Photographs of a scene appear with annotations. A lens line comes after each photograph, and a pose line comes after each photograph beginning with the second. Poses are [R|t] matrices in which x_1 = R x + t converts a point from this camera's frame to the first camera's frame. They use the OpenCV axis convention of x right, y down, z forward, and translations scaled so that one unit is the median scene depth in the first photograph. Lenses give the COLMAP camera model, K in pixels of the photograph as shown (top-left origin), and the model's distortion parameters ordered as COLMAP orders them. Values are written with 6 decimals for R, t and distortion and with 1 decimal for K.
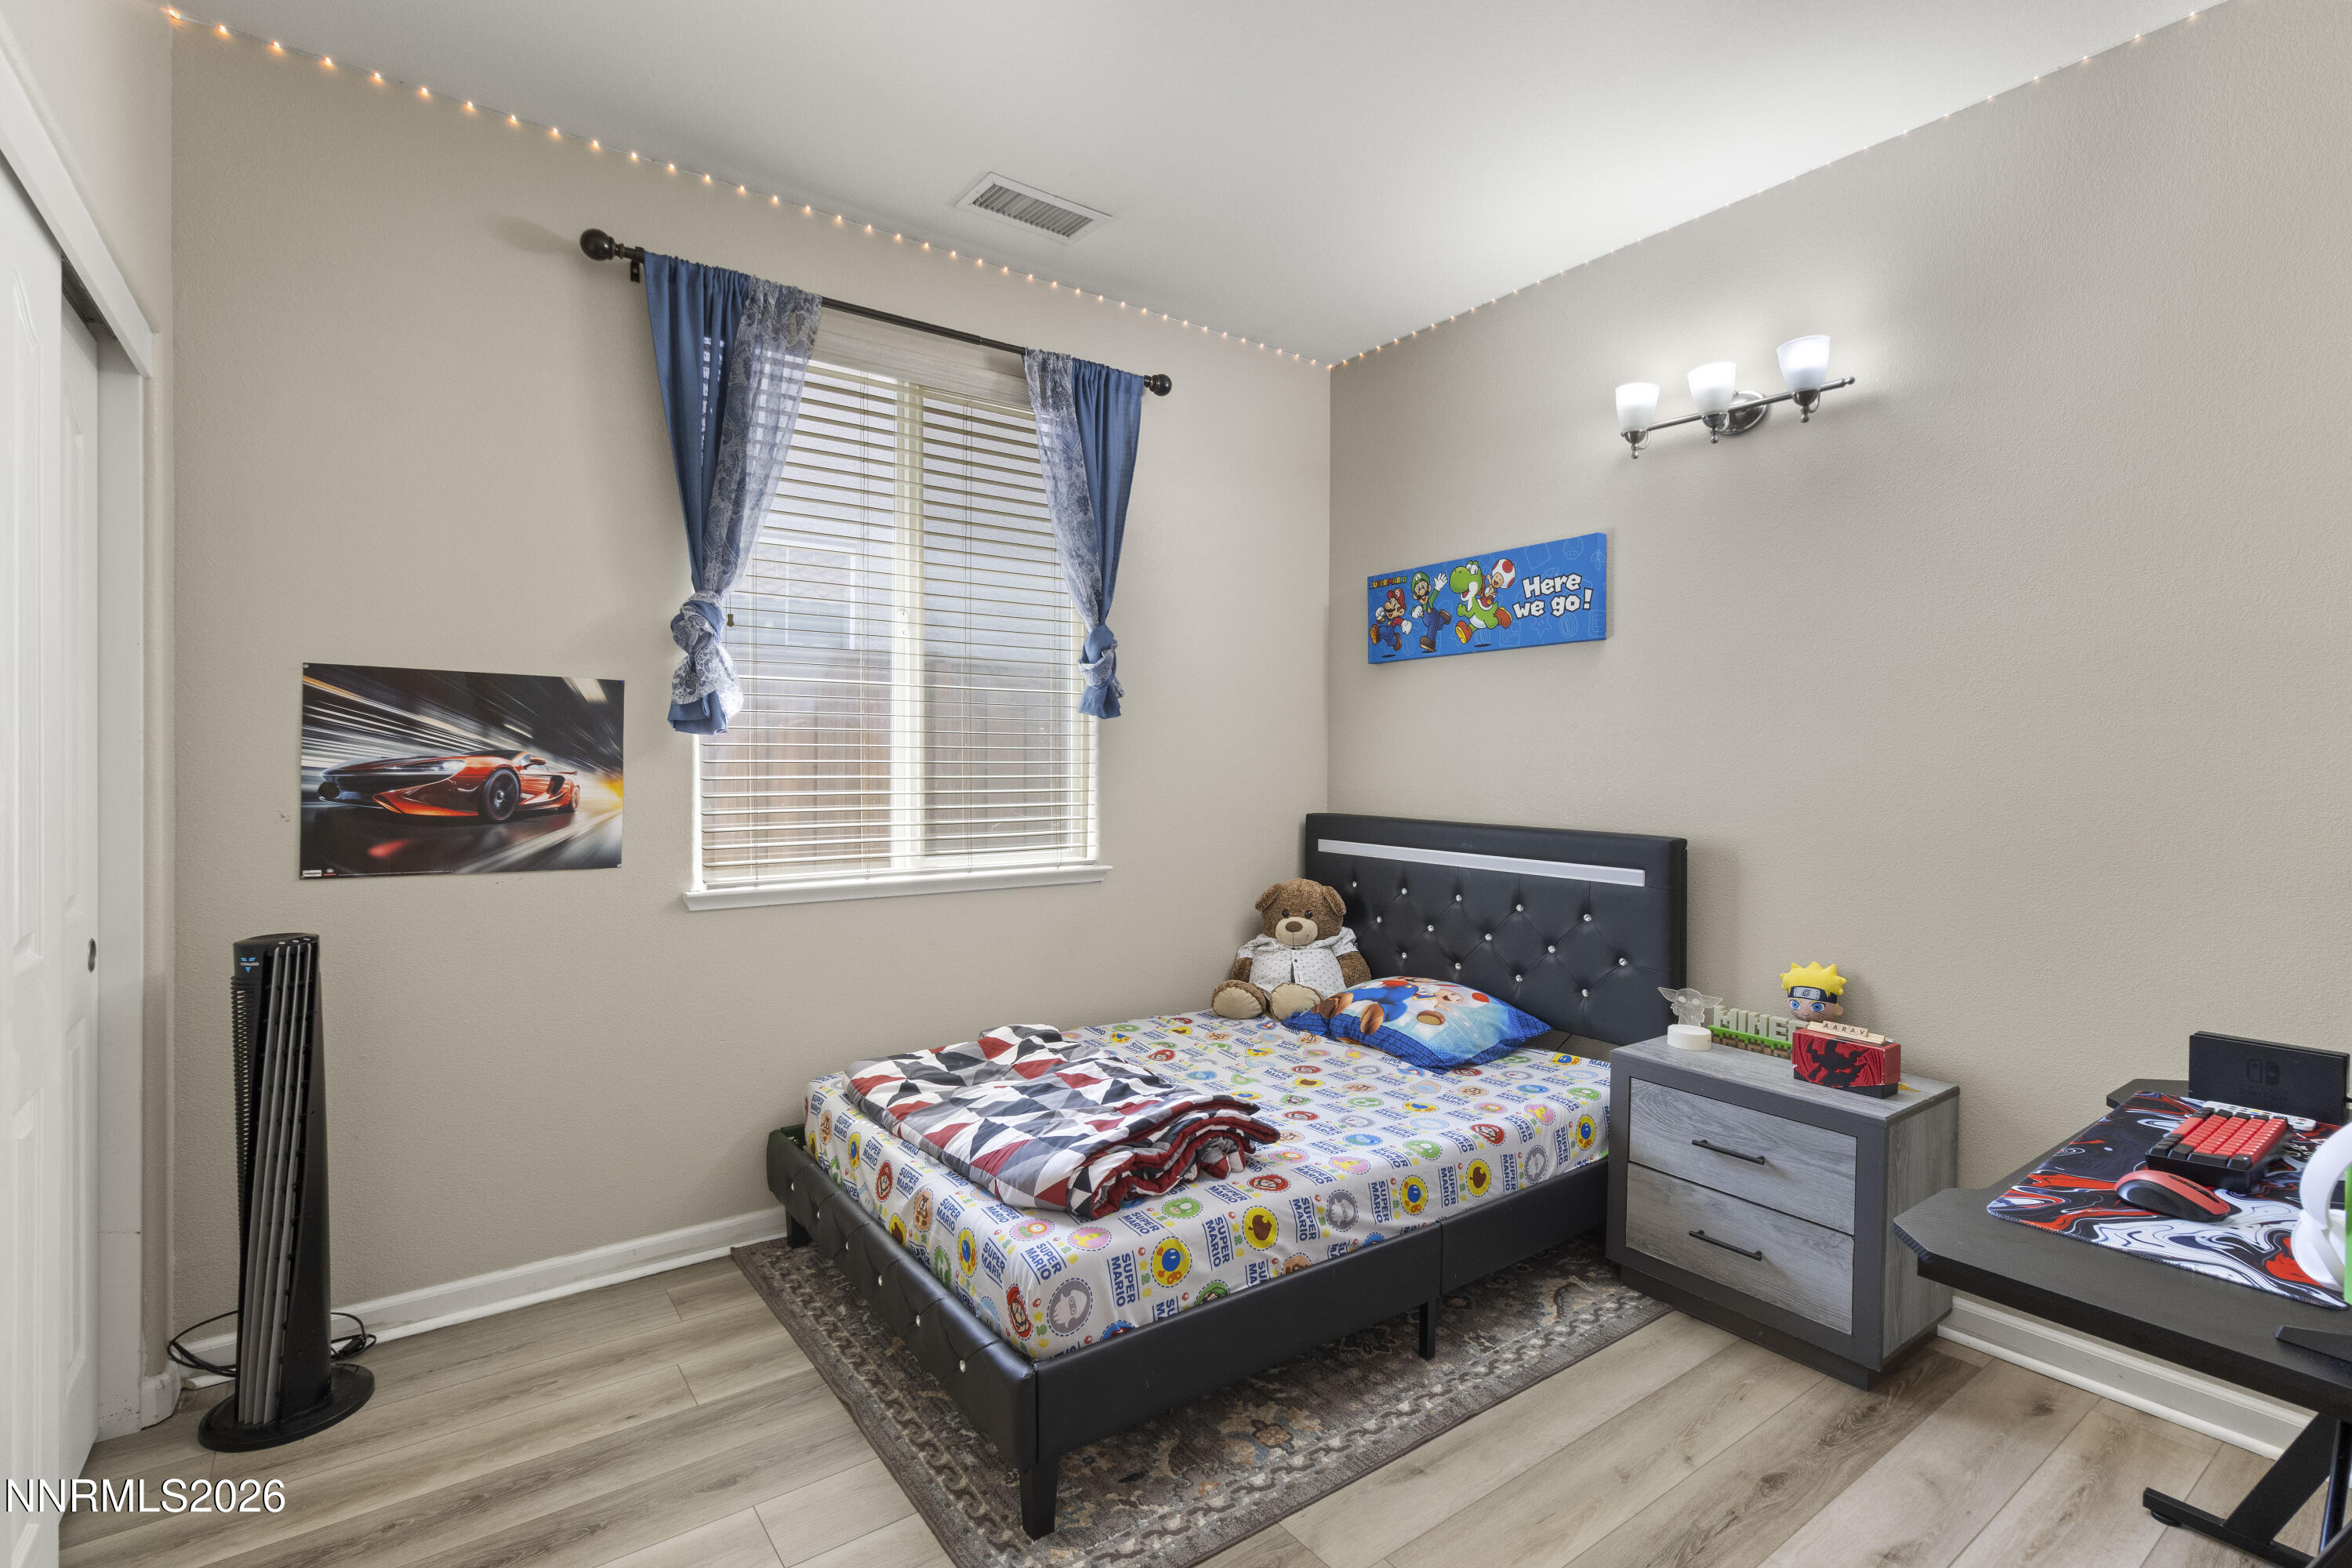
lens RADIAL K [[1109.7, 0, 1194.3], [0, 1109.7, 775.0], [0, 0, 1]] dist [0.003953, 0.000973]
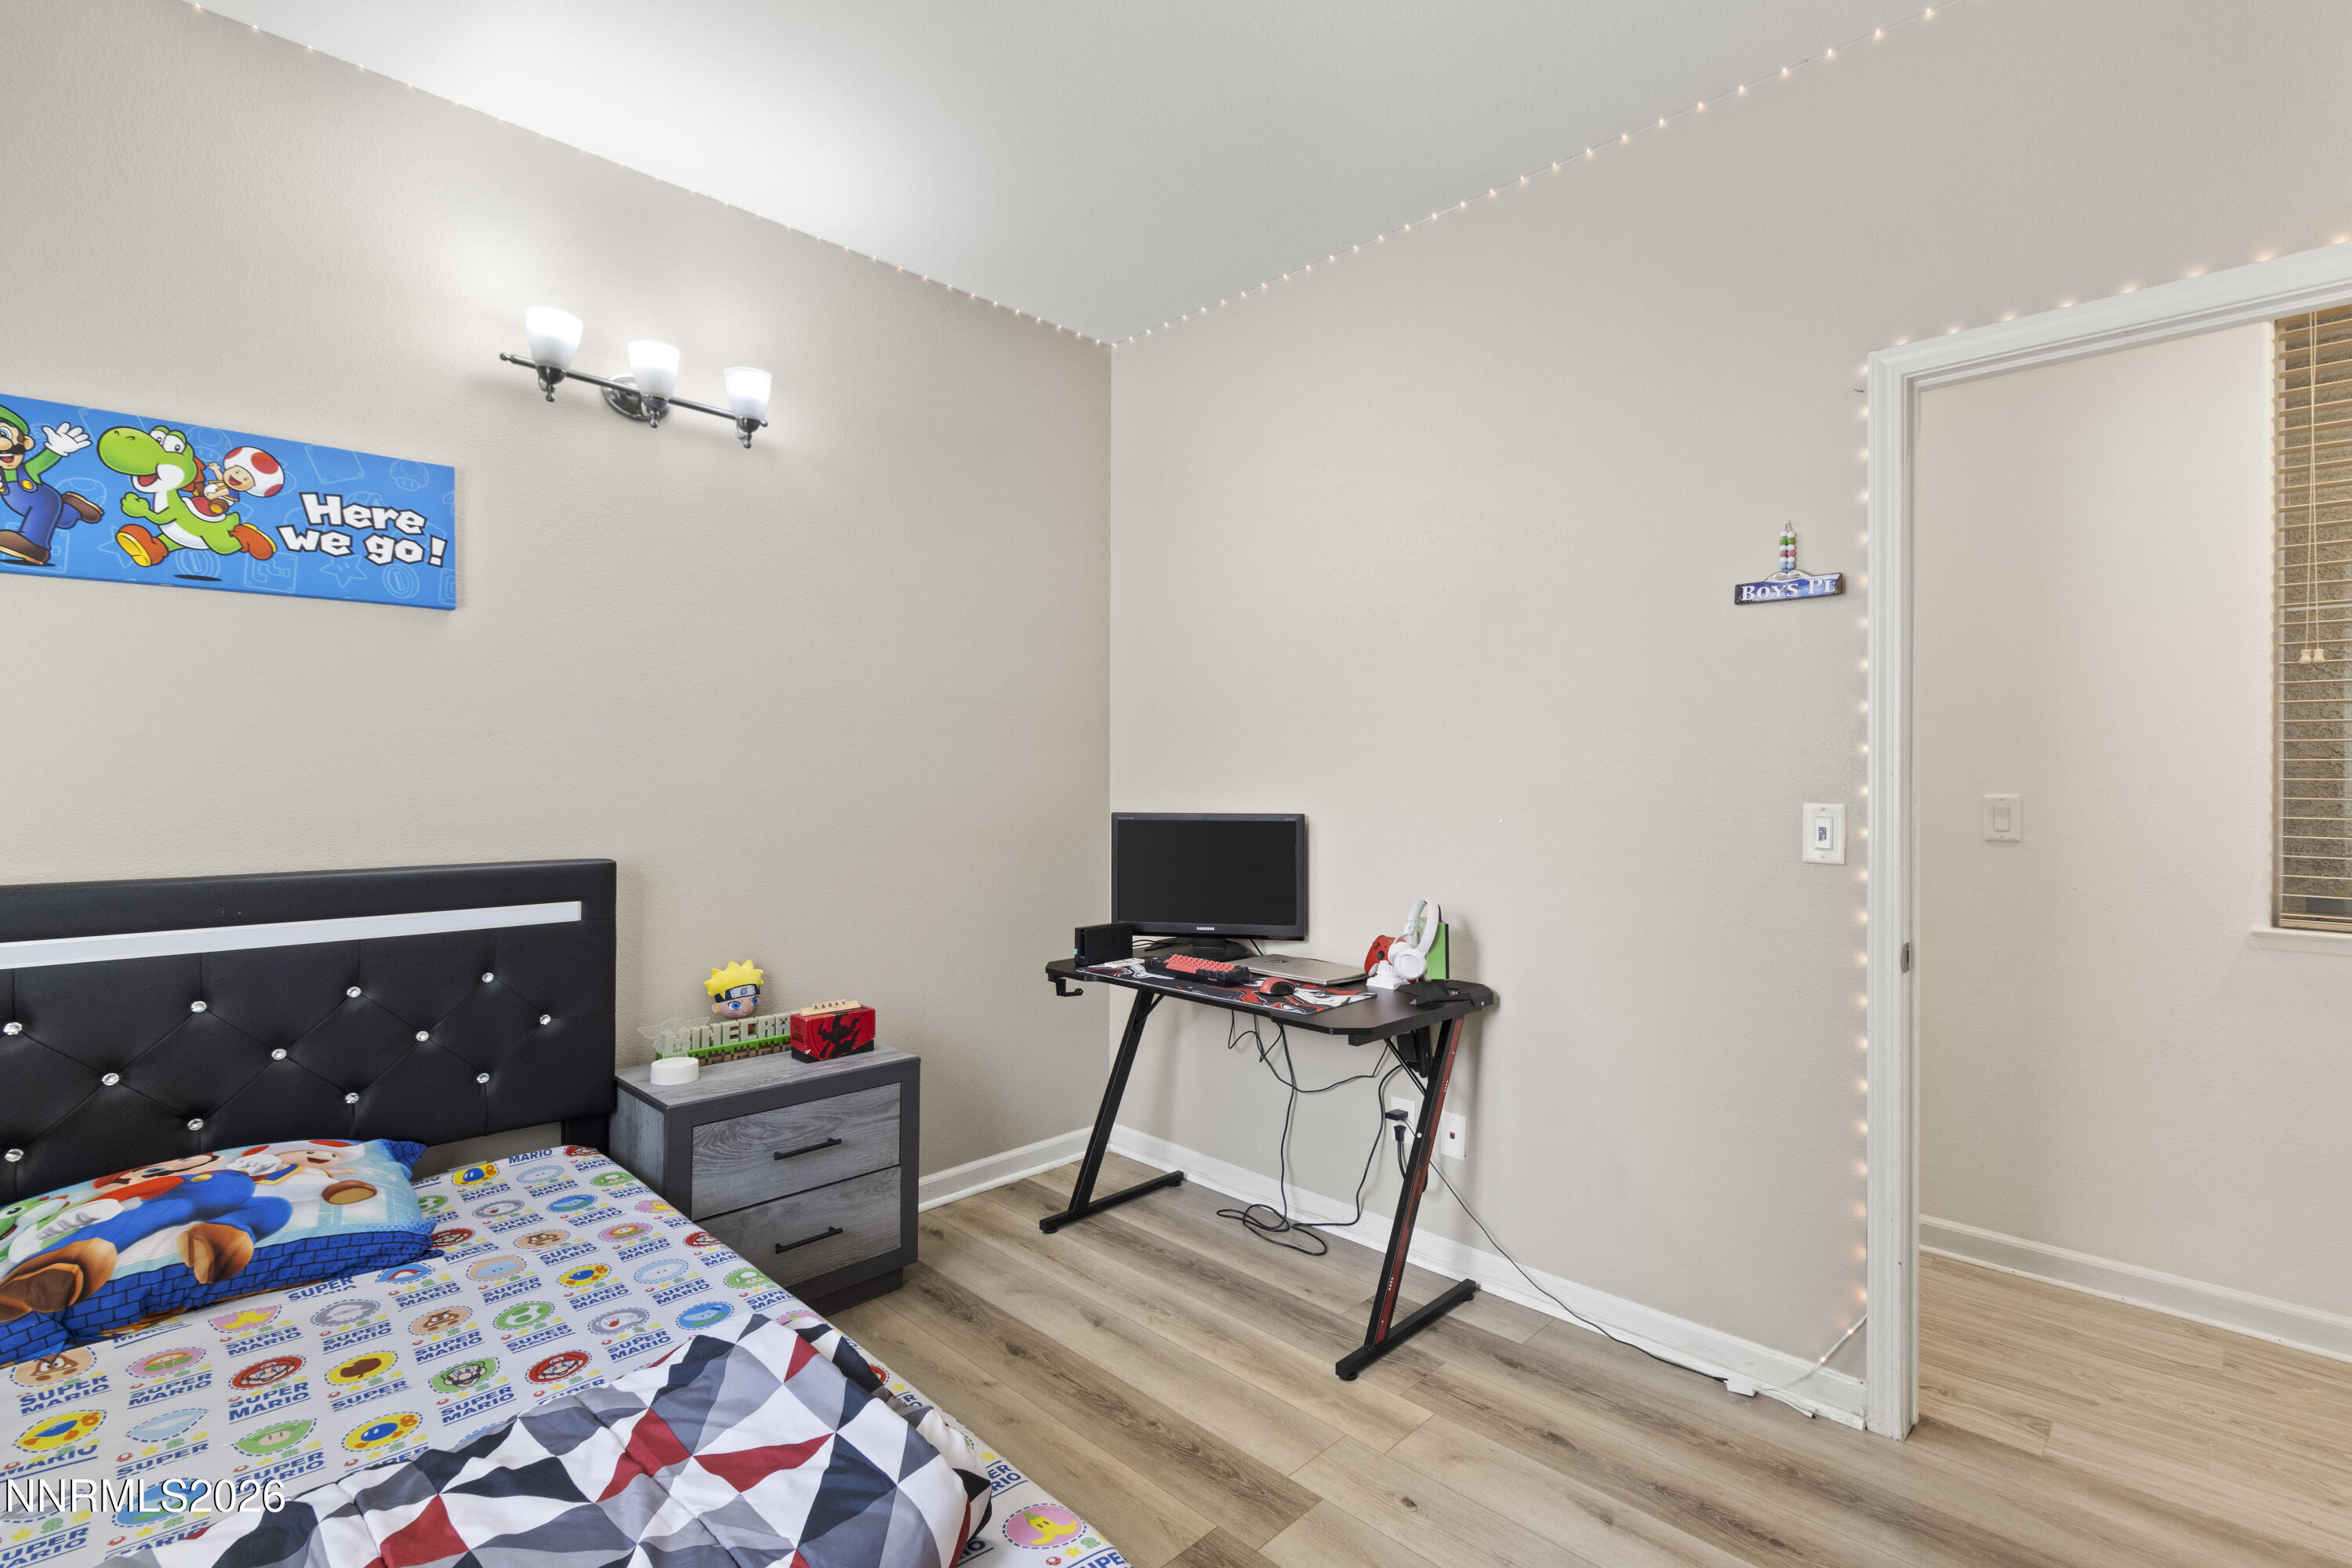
lens RADIAL K [[1109.7, 0, 1195.0], [0, 1109.7, 768.1], [0, 0, 1]] dist [0.003953, 0.000973]
pose [[-0.164580, -0.010002, 0.986313, -0.473432], [0.005485, 0.999924, 0.011055, -0.020467], [-0.986349, 0.007229, -0.164512, 0.643162]]
